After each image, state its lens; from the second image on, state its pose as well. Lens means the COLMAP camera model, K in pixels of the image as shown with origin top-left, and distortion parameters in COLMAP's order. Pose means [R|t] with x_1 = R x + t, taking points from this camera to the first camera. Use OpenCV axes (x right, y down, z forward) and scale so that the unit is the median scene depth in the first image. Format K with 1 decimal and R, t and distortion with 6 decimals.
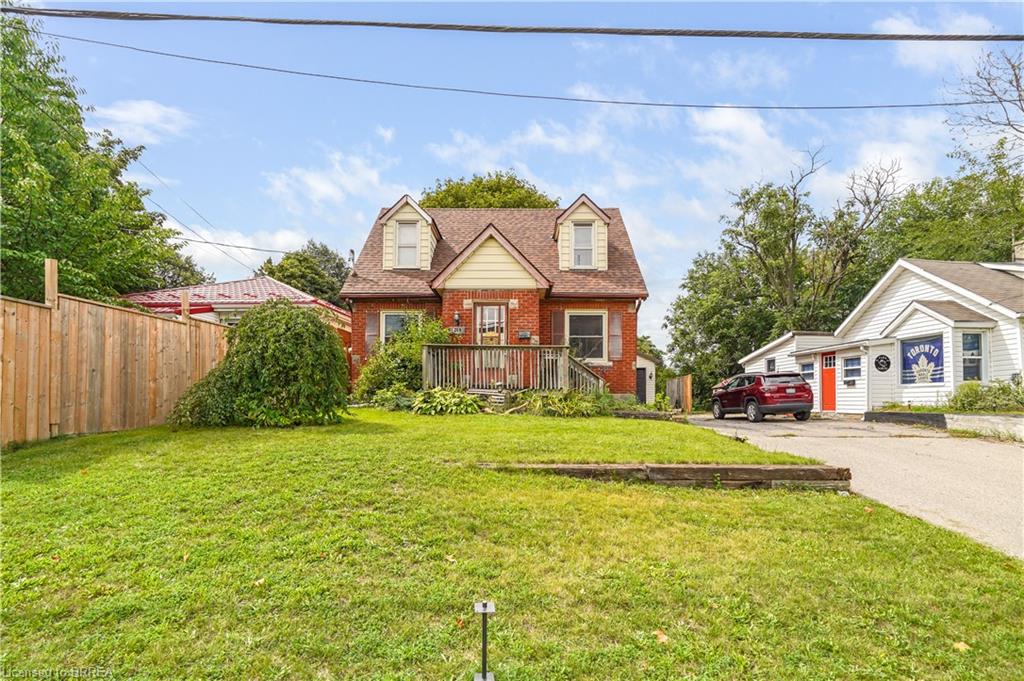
lens RADIAL K [[470.5, 0, 502.8], [0, 470.5, 396.0], [0, 0, 1]] dist [-0.002861, 0.000635]
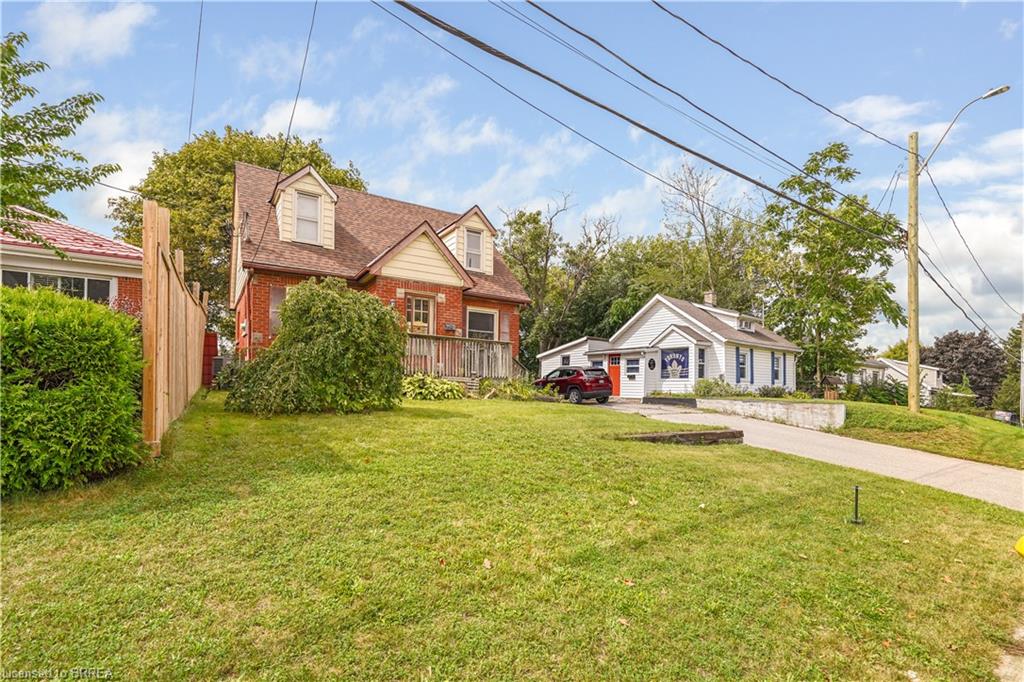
lens RADIAL K [[470.5, 0, 502.0], [0, 470.5, 383.8], [0, 0, 1]] dist [-0.002861, 0.000635]
pose [[0.847451, 0.016687, 0.530612, -0.381018], [-0.020997, 0.999777, 0.002093, -0.001711], [-0.530459, -0.012915, 0.847612, -0.002356]]
